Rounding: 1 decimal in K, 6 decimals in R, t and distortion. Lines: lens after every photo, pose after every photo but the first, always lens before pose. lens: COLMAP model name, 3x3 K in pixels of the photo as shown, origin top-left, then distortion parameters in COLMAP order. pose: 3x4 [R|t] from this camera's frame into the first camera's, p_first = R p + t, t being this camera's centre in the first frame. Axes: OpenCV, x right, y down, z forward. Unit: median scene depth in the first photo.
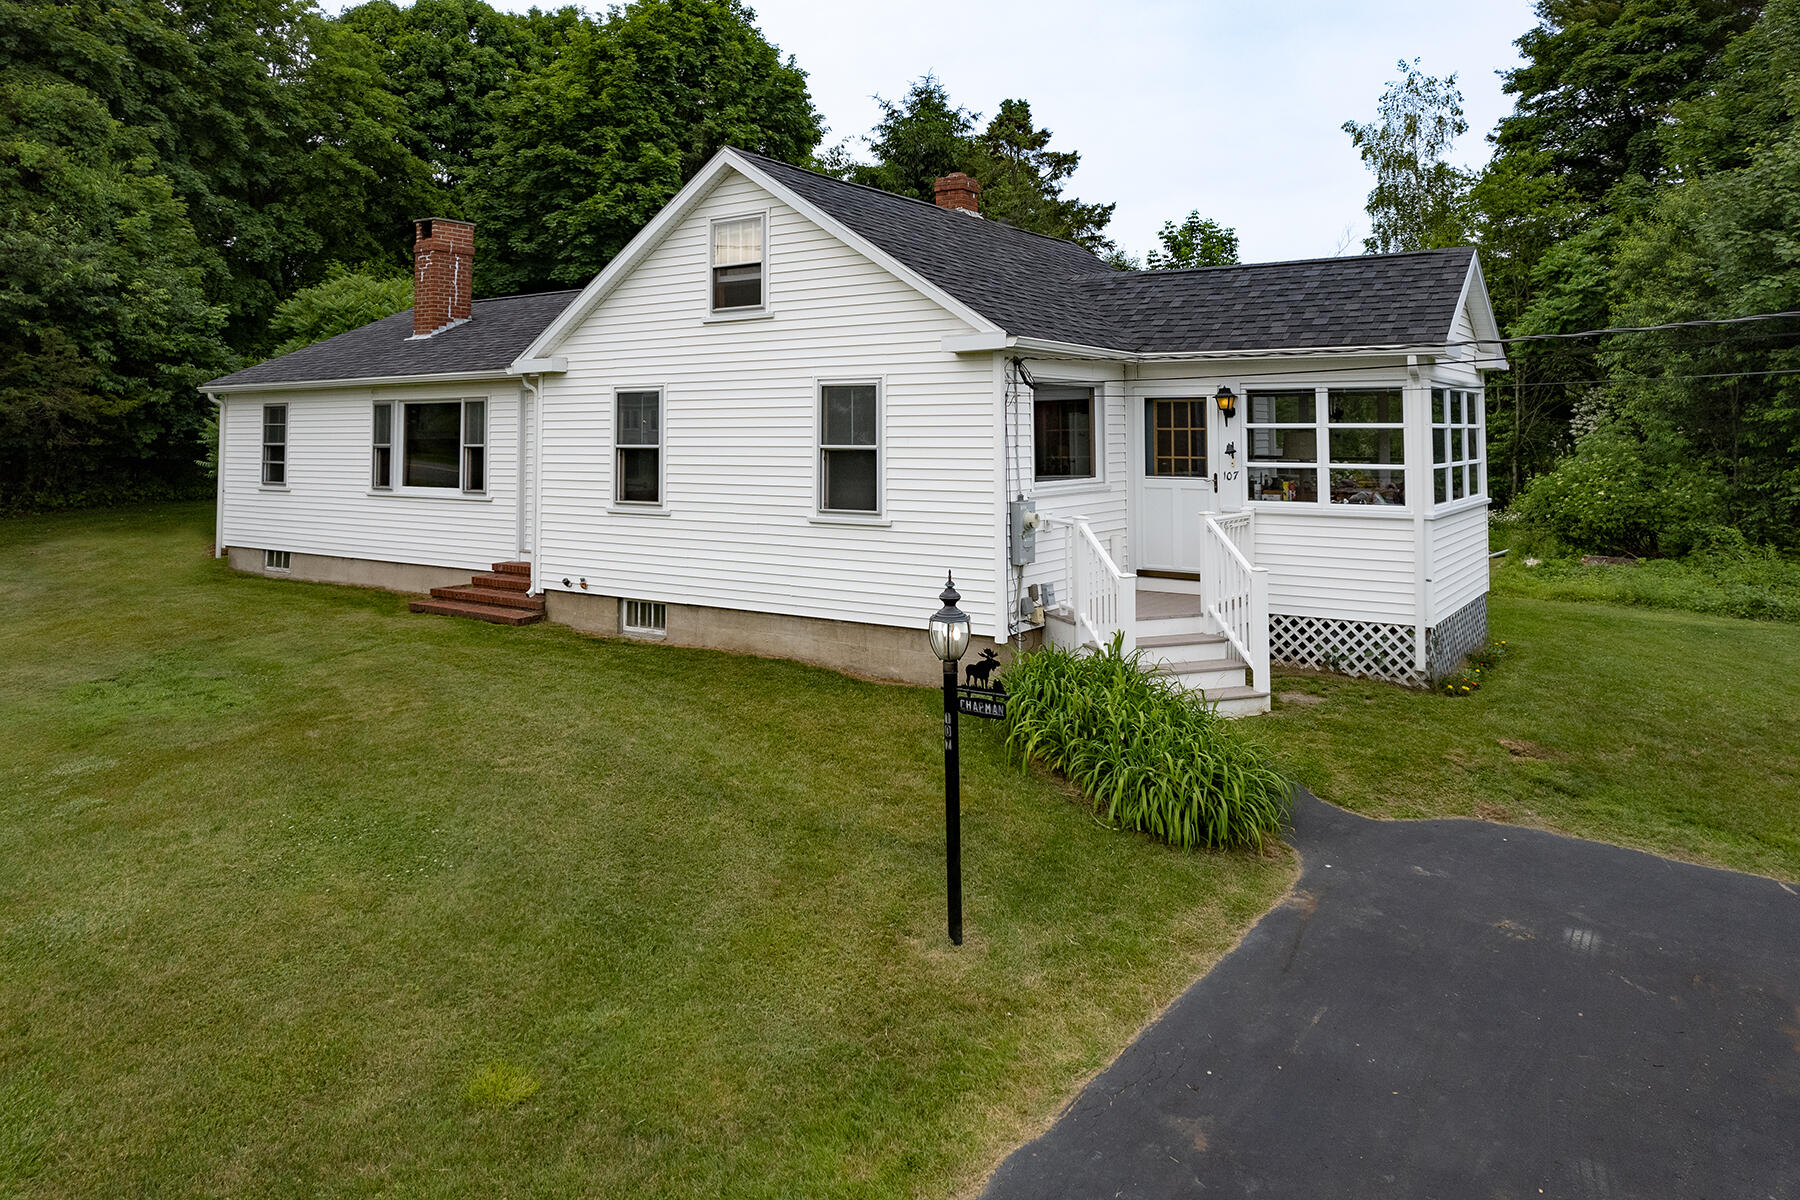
lens RADIAL K [[1187.2, 0, 865.9], [0, 1187.2, 401.8], [0, 0, 1]] dist [-0.016388, 0.030443]
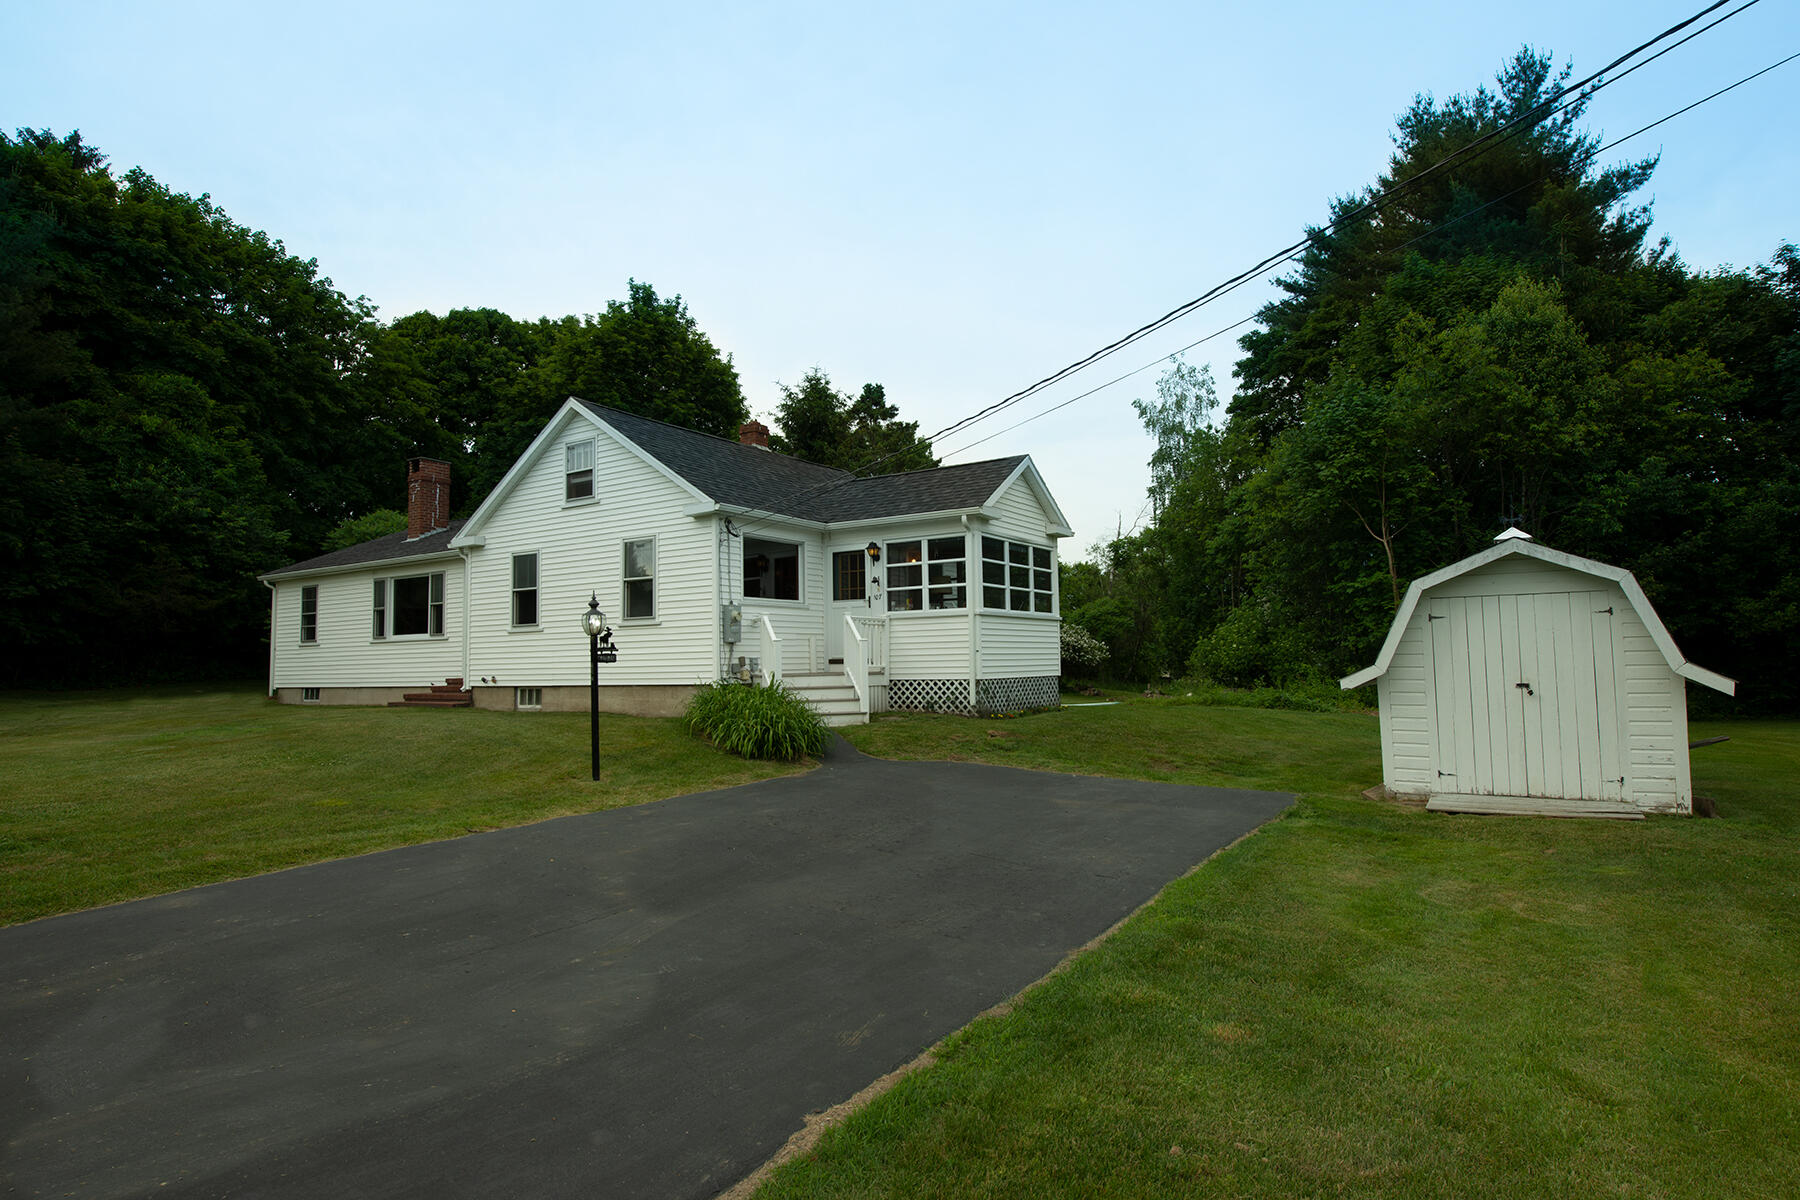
lens RADIAL K [[995.4, 0, 874.8], [0, 995.4, 606.2], [0, 0, 1]] dist [-0.007565, -0.005784]
pose [[0.999848, -0.006184, 0.016328, 0.202238], [0.006828, 0.999188, -0.039713, 0.093212], [-0.016069, 0.039819, 0.999078, -0.264256]]
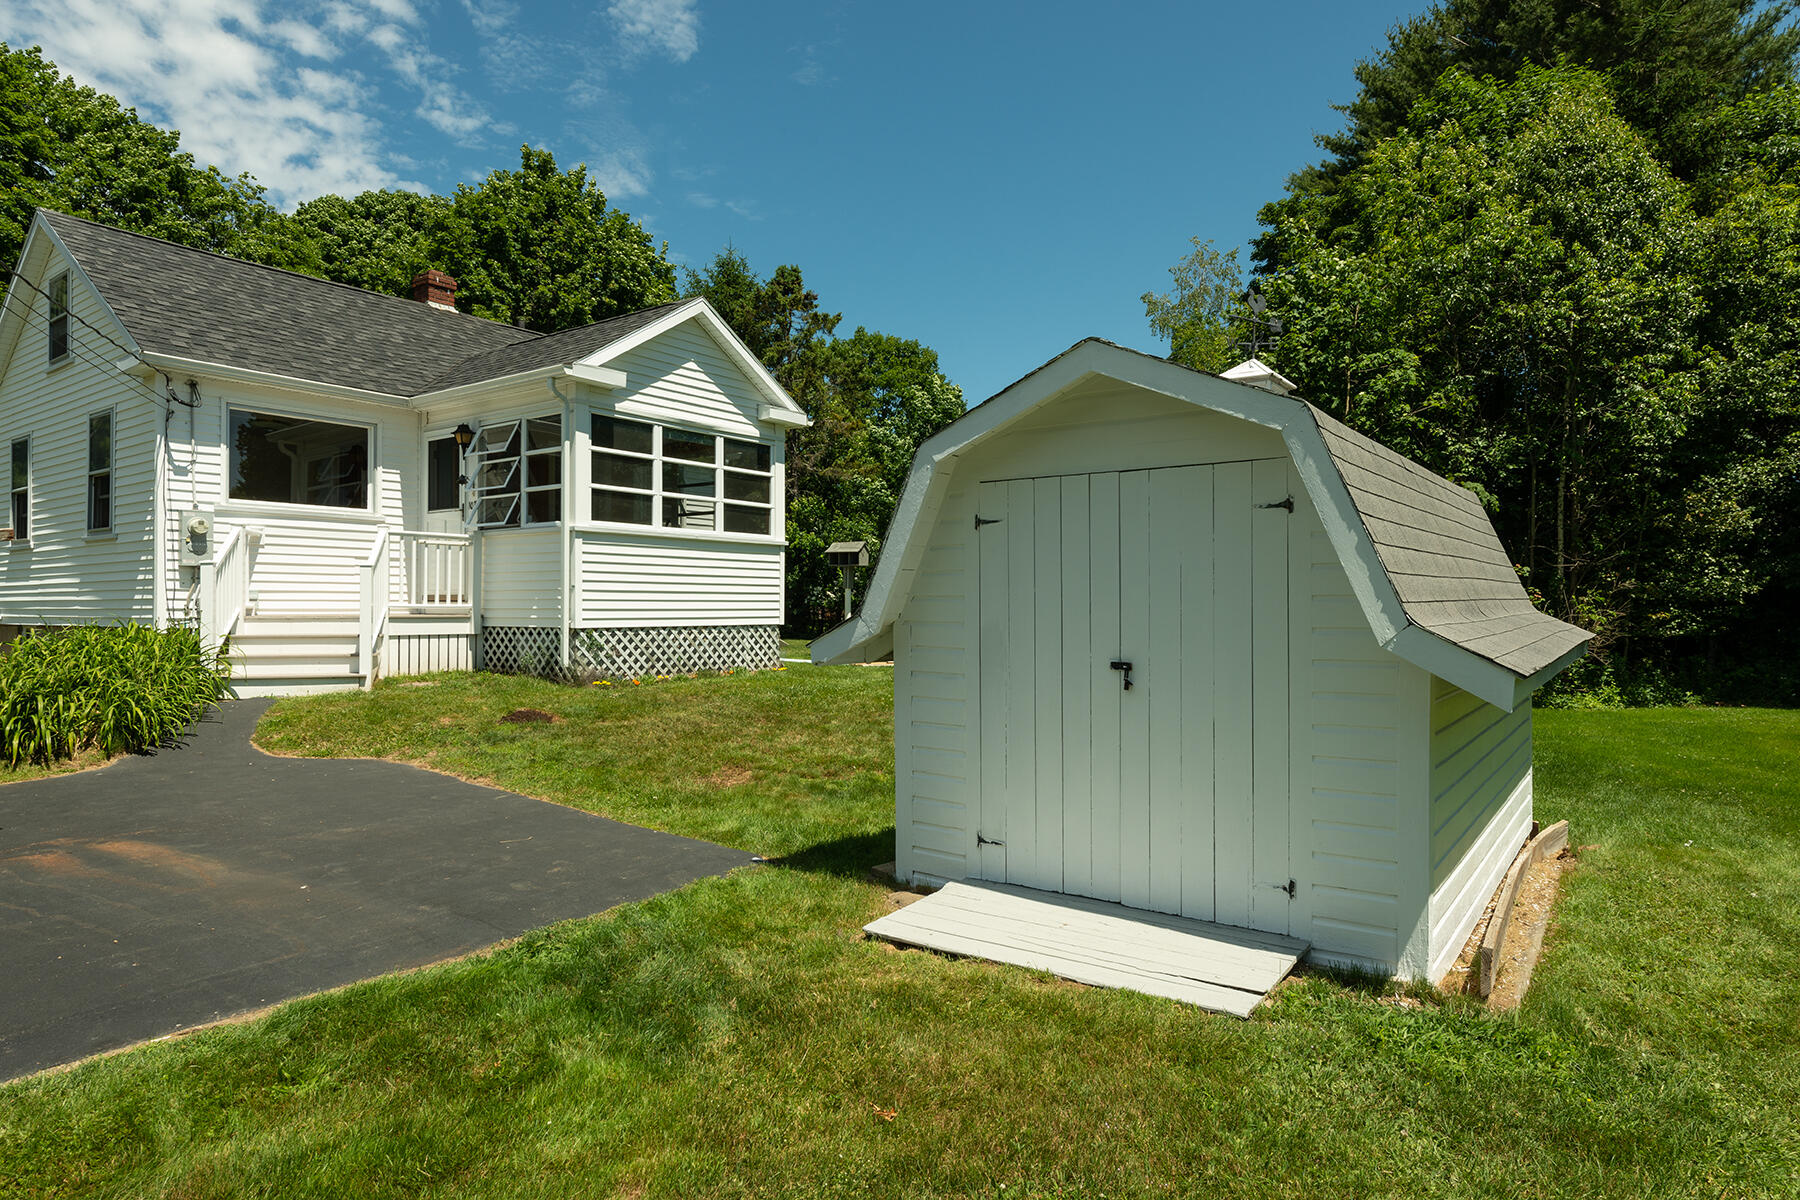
lens RADIAL K [[1043.1, 0, 893.0], [0, 1043.1, 610.9], [0, 0, 1]] dist [-0.006033, -0.003432]
pose [[0.998033, 0.011475, -0.061632, 0.550611], [-0.010324, 0.999767, 0.018956, 0.100196], [0.061835, -0.018283, 0.997919, 0.031783]]
